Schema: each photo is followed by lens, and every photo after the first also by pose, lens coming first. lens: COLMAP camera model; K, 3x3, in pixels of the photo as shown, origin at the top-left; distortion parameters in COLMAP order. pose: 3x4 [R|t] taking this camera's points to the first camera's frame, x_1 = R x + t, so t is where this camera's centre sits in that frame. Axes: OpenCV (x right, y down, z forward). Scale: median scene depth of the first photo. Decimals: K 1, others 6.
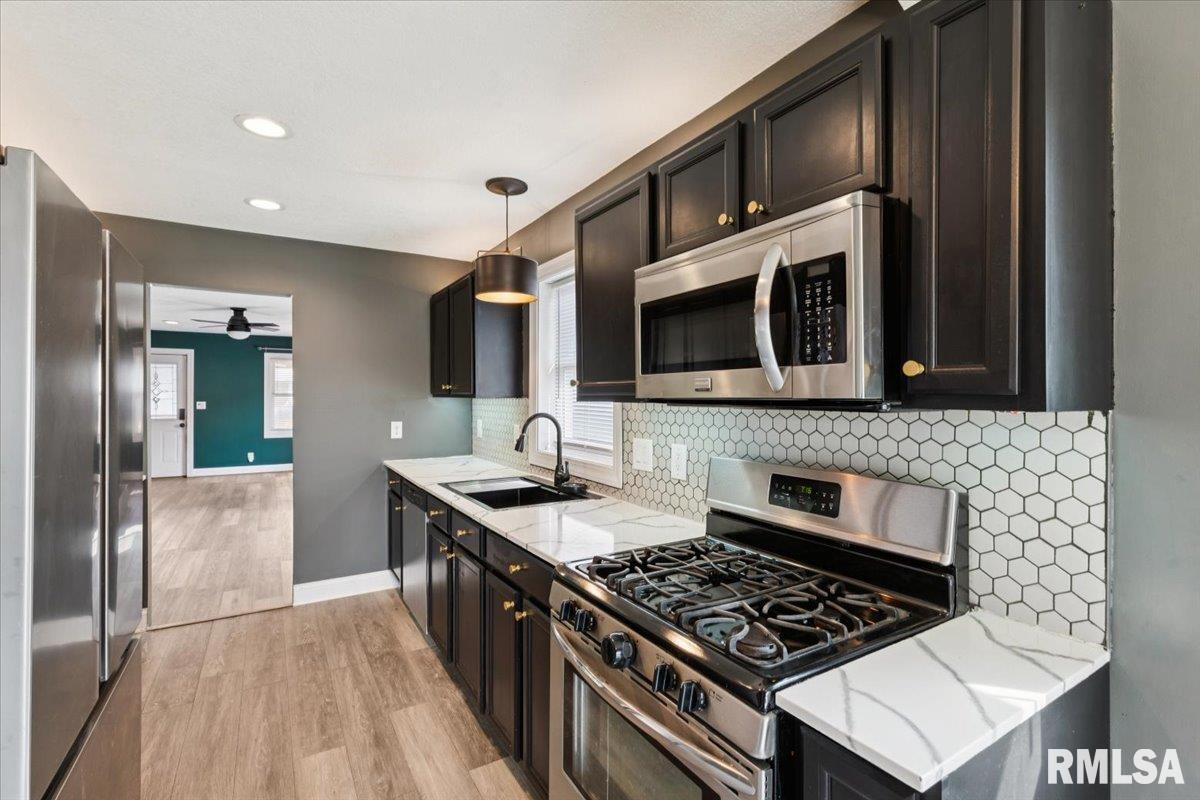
lens RADIAL K [[549.4, 0, 595.0], [0, 549.4, 399.4], [0, 0, 1]] dist [0.005019, -0.001059]
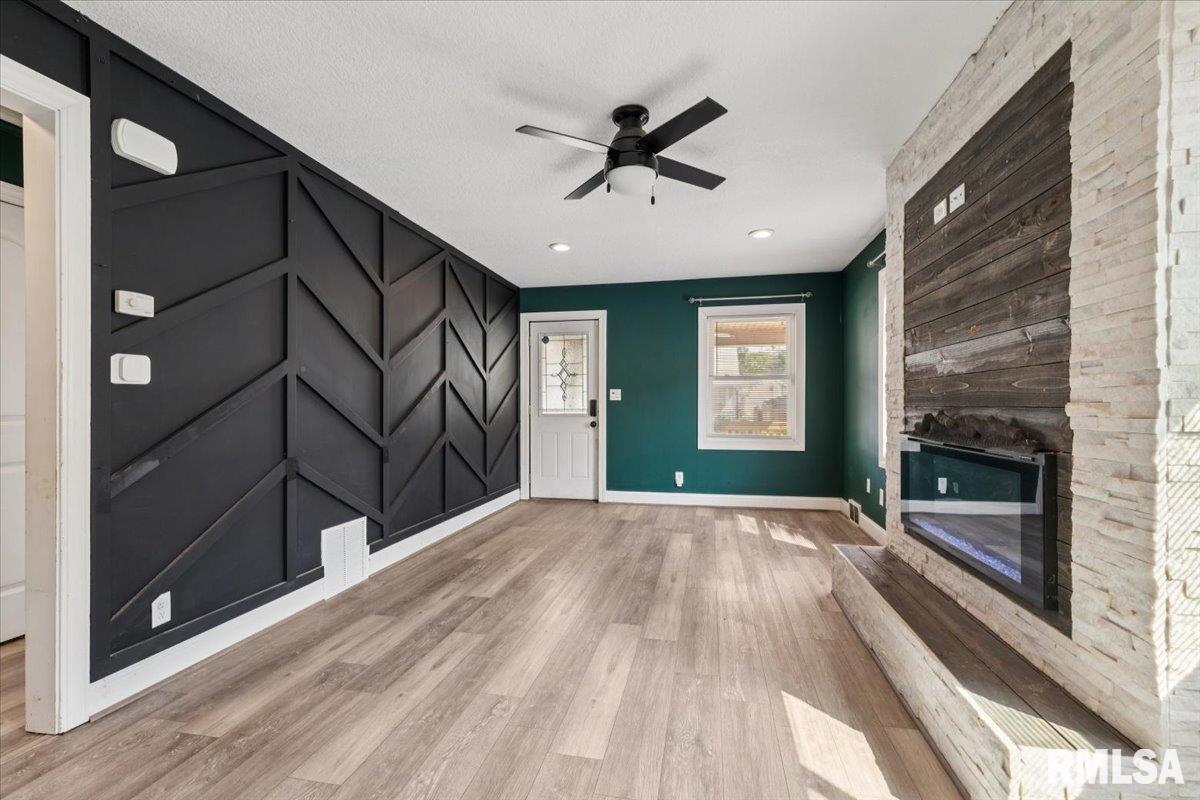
lens RADIAL K [[549.4, 0, 611.9], [0, 549.4, 402.3], [0, 0, 1]] dist [0.005019, -0.001059]
pose [[0.758439, -0.003779, -0.651733, -0.927098], [-0.003091, 0.999951, -0.009395, 0.081810], [0.651737, 0.009141, 0.758390, 1.591934]]
